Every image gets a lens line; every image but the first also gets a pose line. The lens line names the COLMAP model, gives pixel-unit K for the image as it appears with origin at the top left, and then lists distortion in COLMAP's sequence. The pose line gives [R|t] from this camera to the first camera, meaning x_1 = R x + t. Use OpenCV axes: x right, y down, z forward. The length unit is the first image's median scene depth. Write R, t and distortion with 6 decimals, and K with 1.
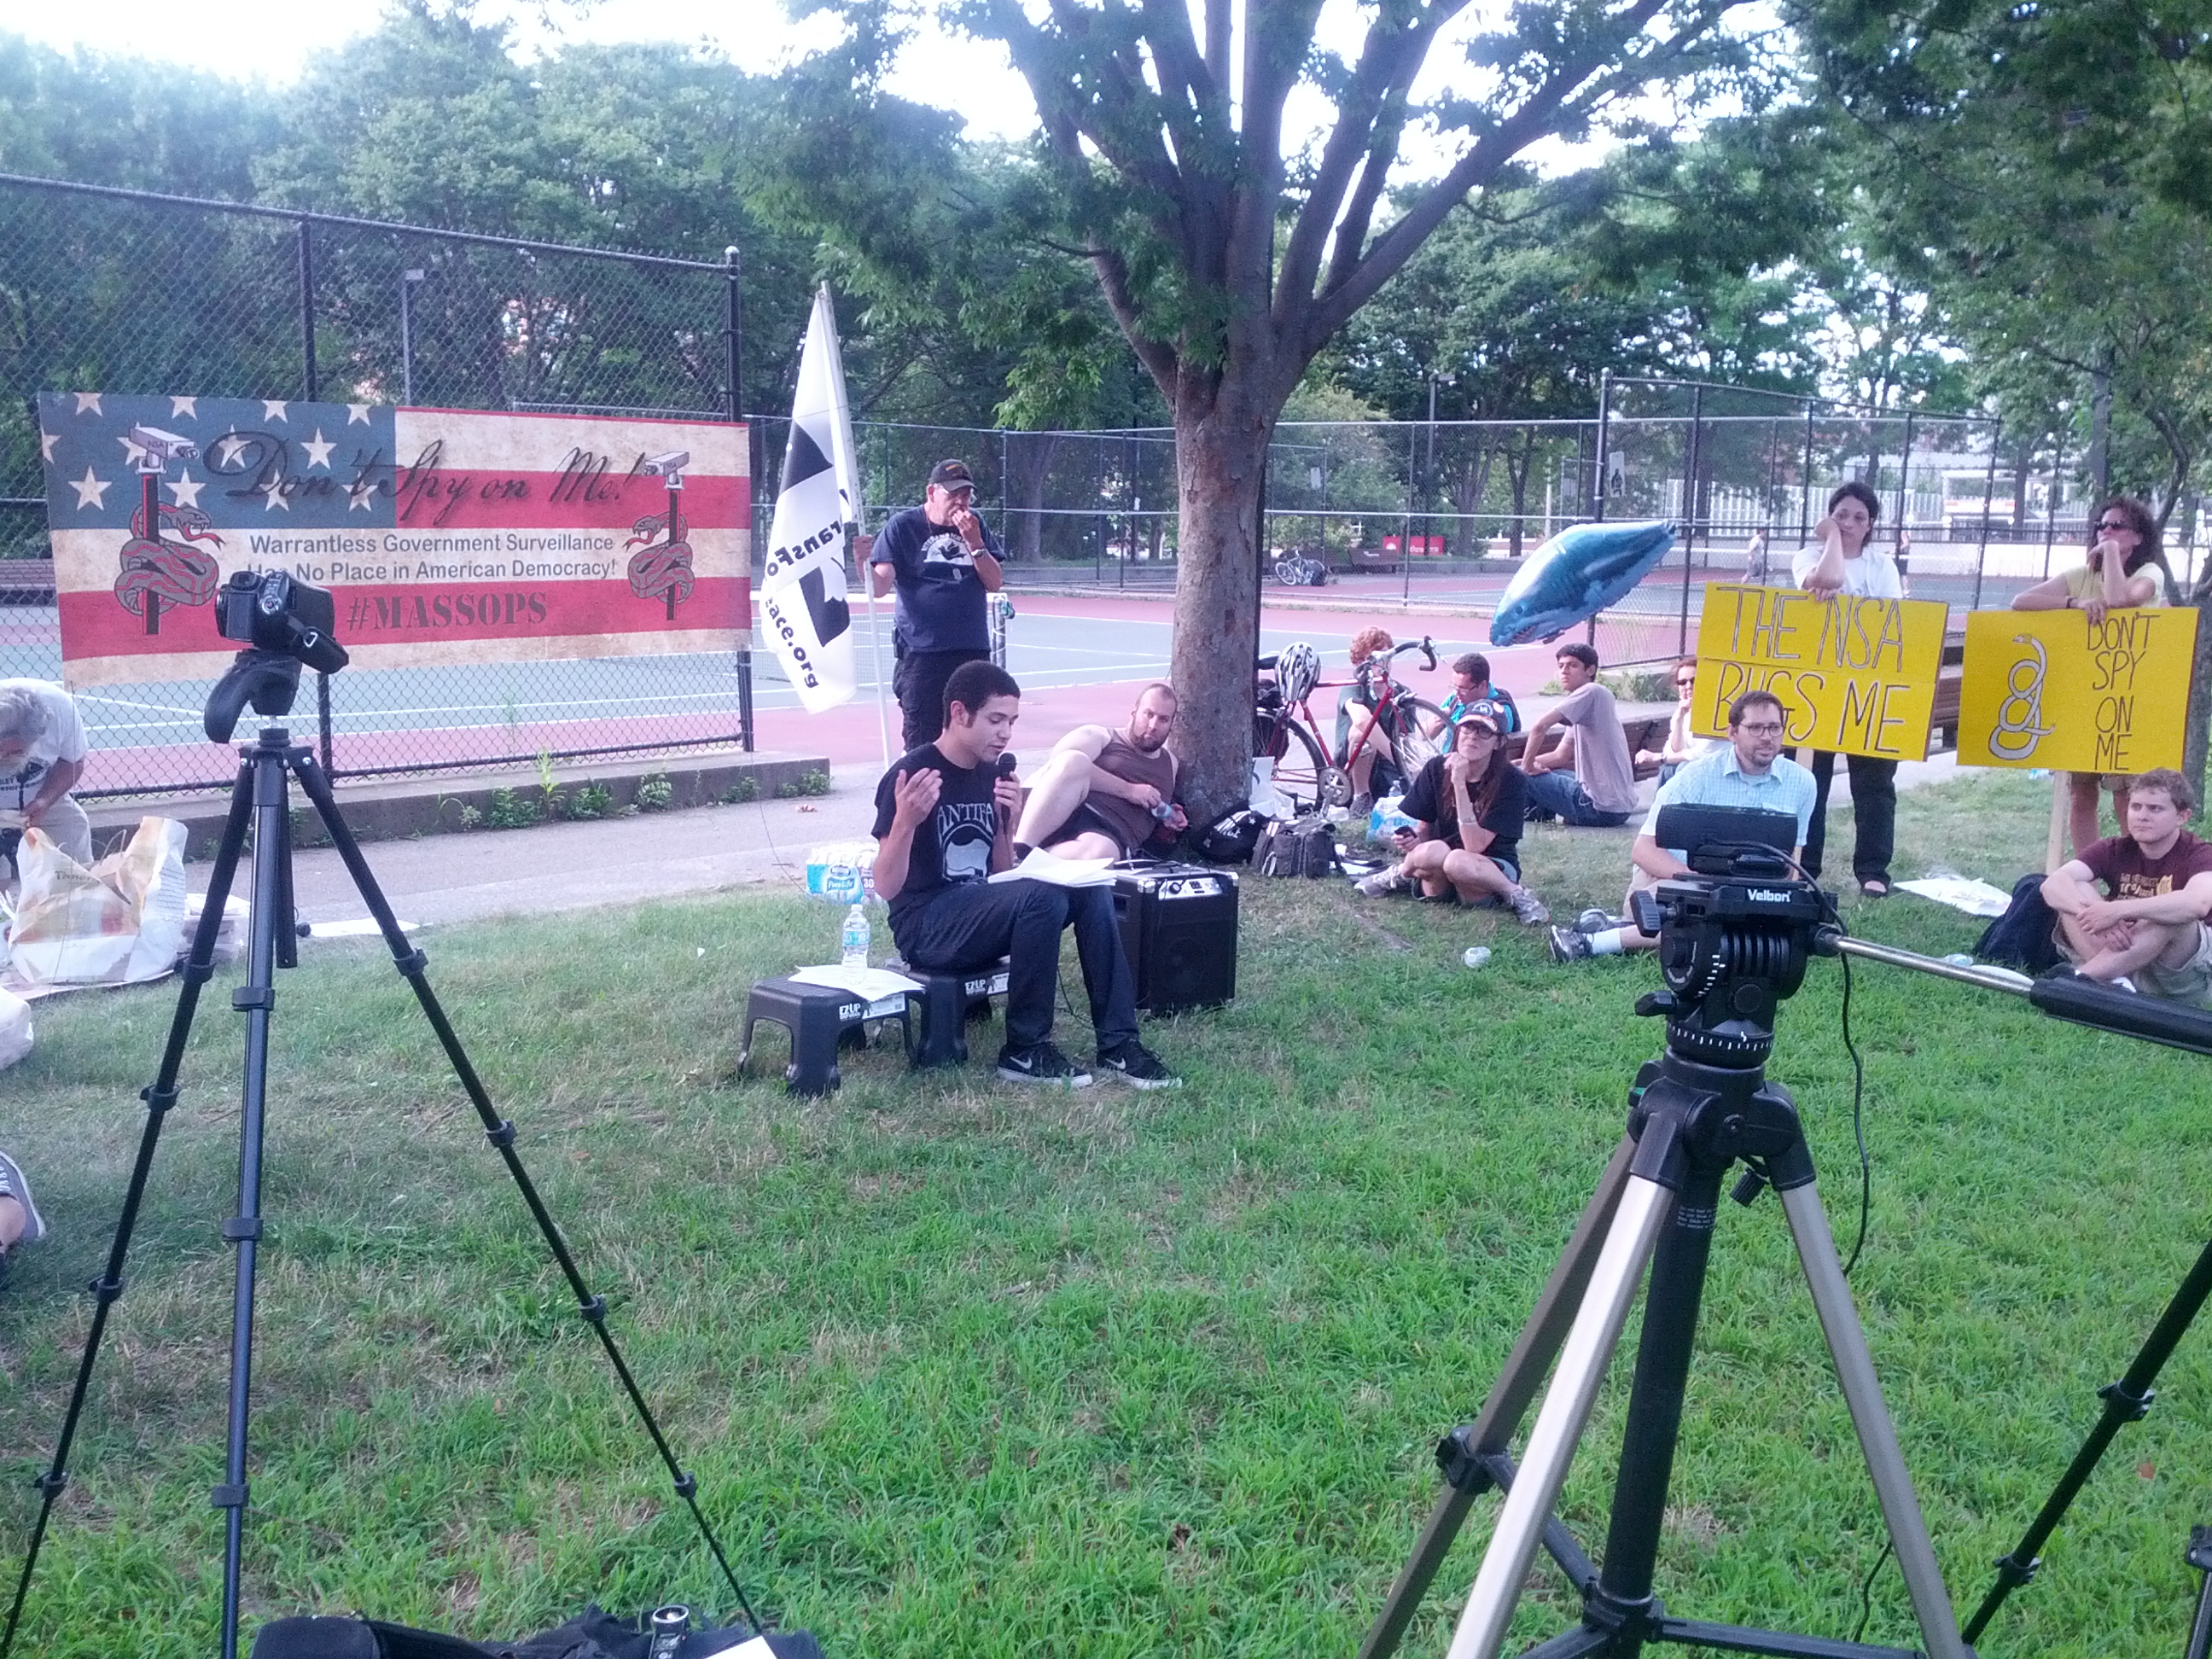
lens RADIAL K [[2083.5, 0, 1106.0], [0, 2083.5, 829.5], [0, 0, 1]] dist [0.016936, -0.113352]
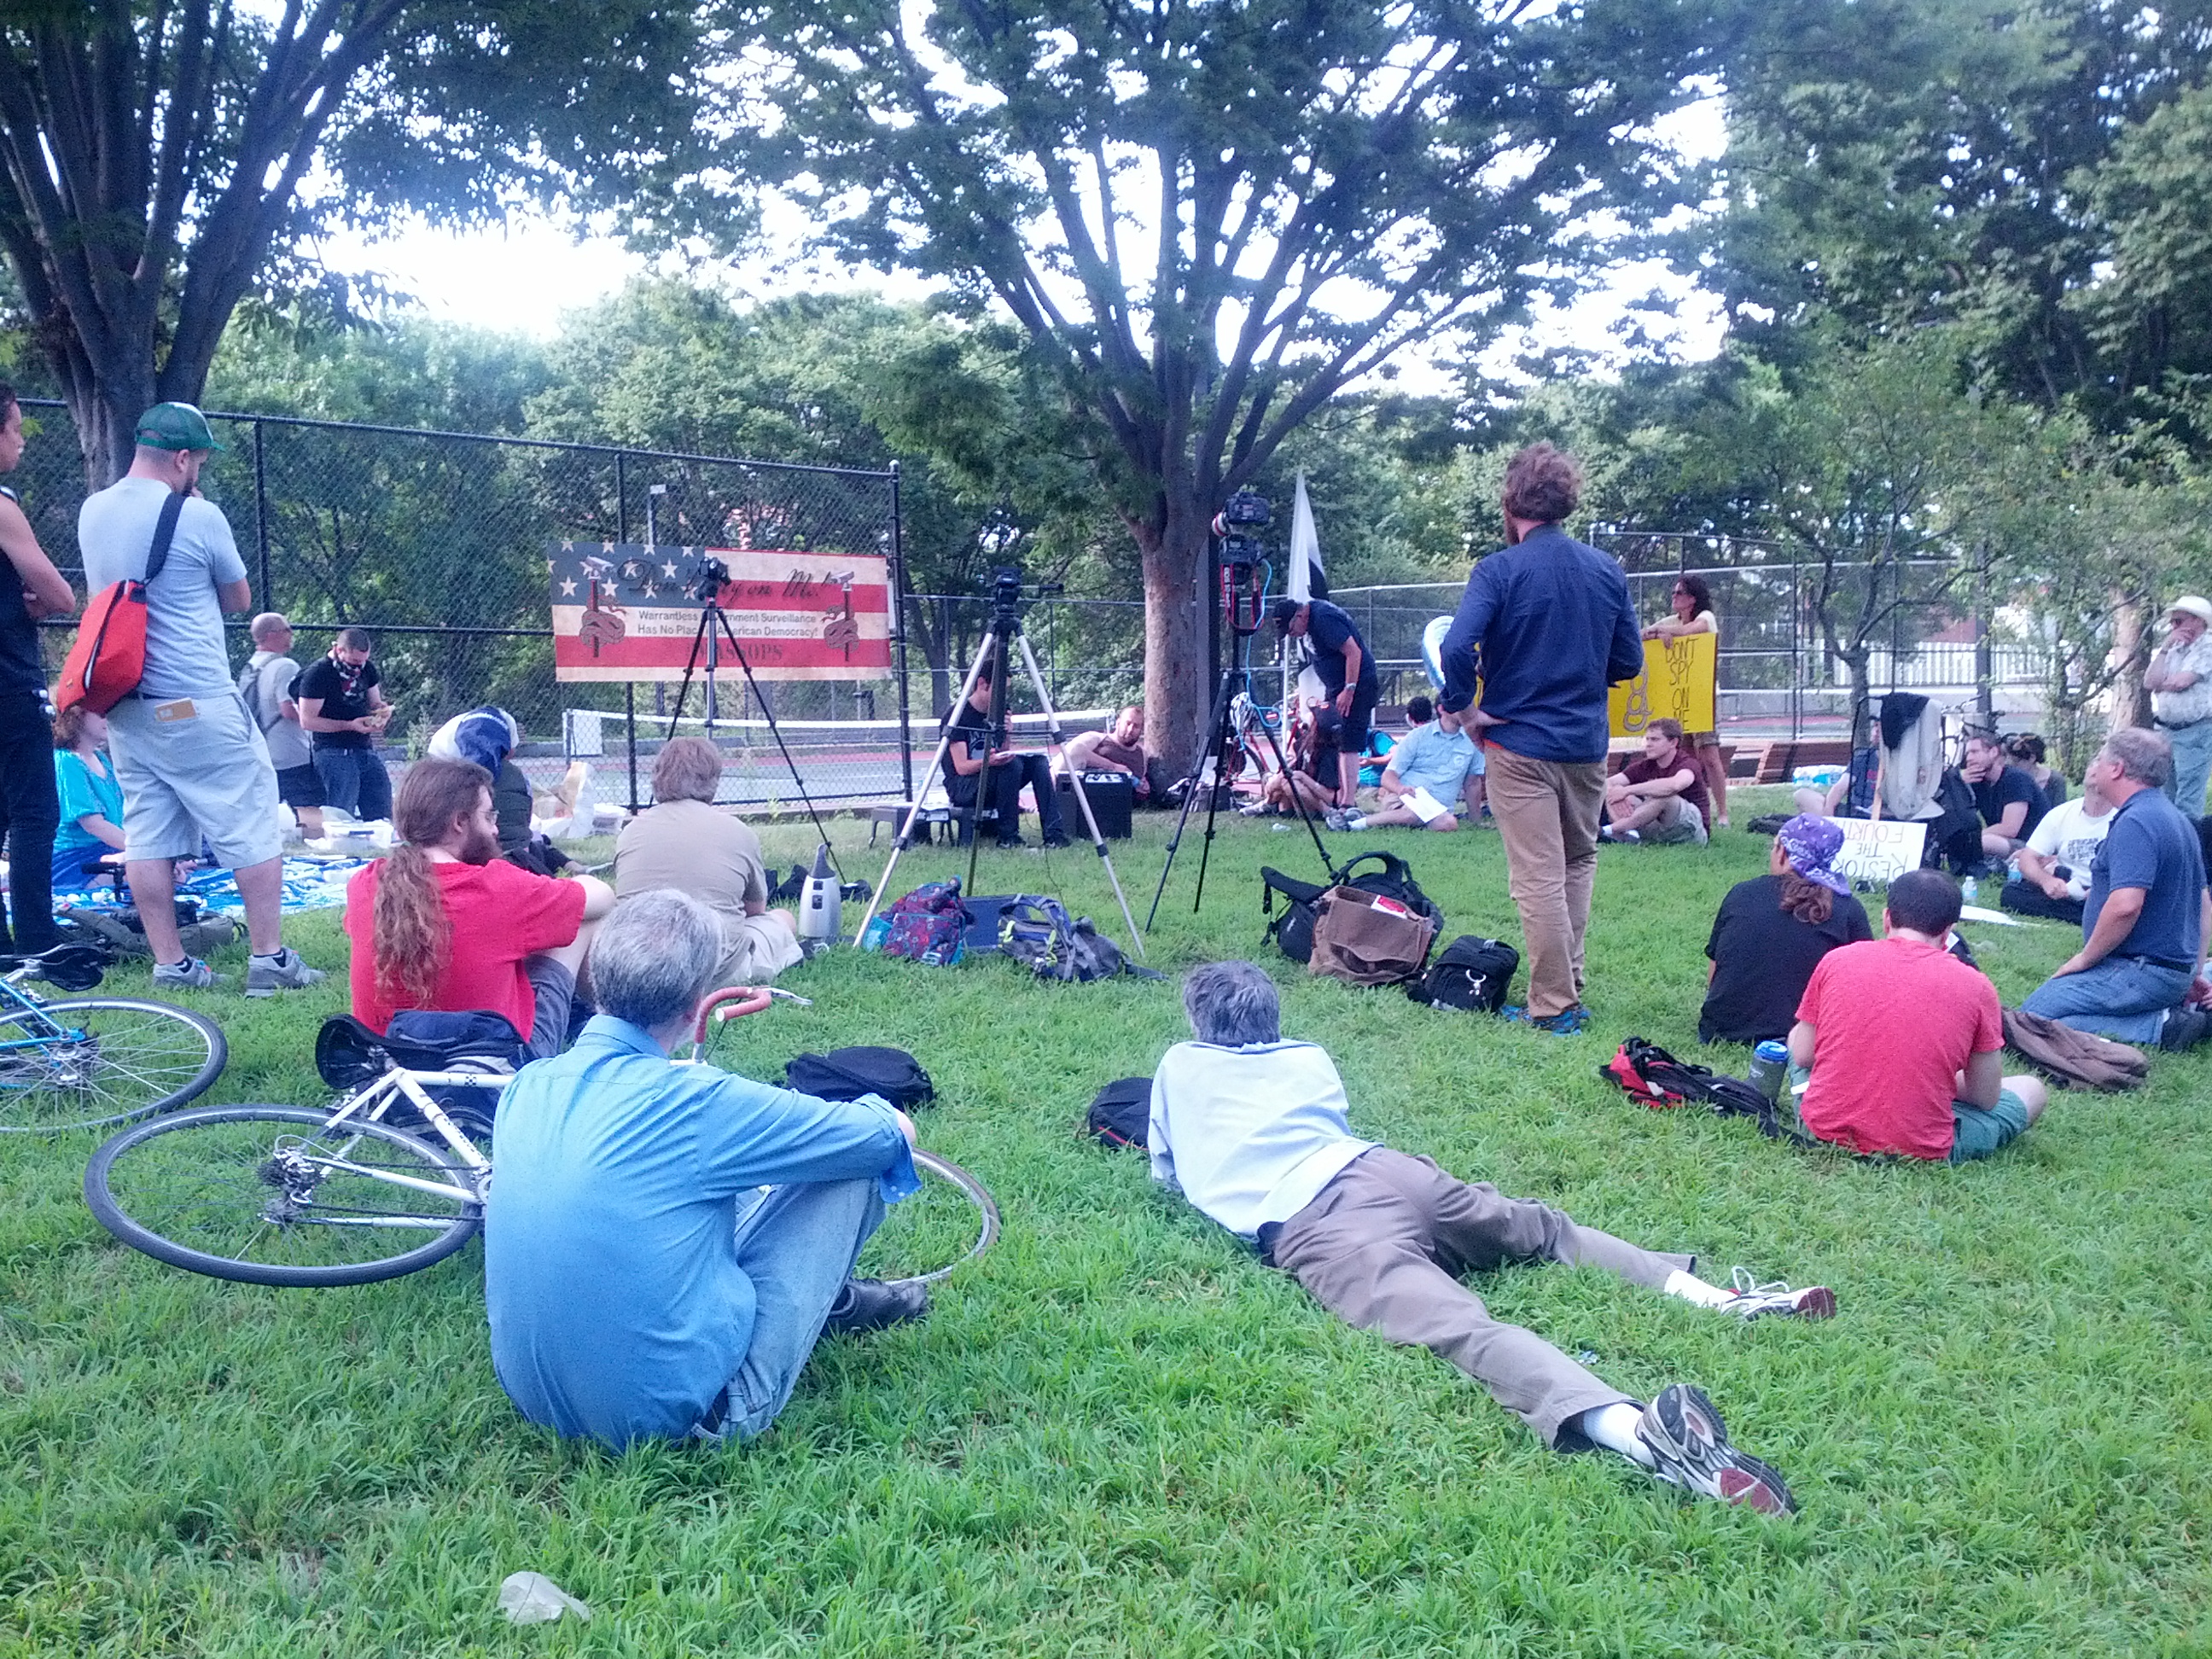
lens RADIAL K [[2062.1, 0, 1106.0], [0, 2062.1, 829.5], [0, 0, 1]] dist [0.088103, -0.275976]
pose [[0.995268, -0.022316, -0.094571, 0.038429], [0.013849, 0.995912, -0.089262, 0.043124], [0.096177, 0.087530, 0.991508, -0.157619]]
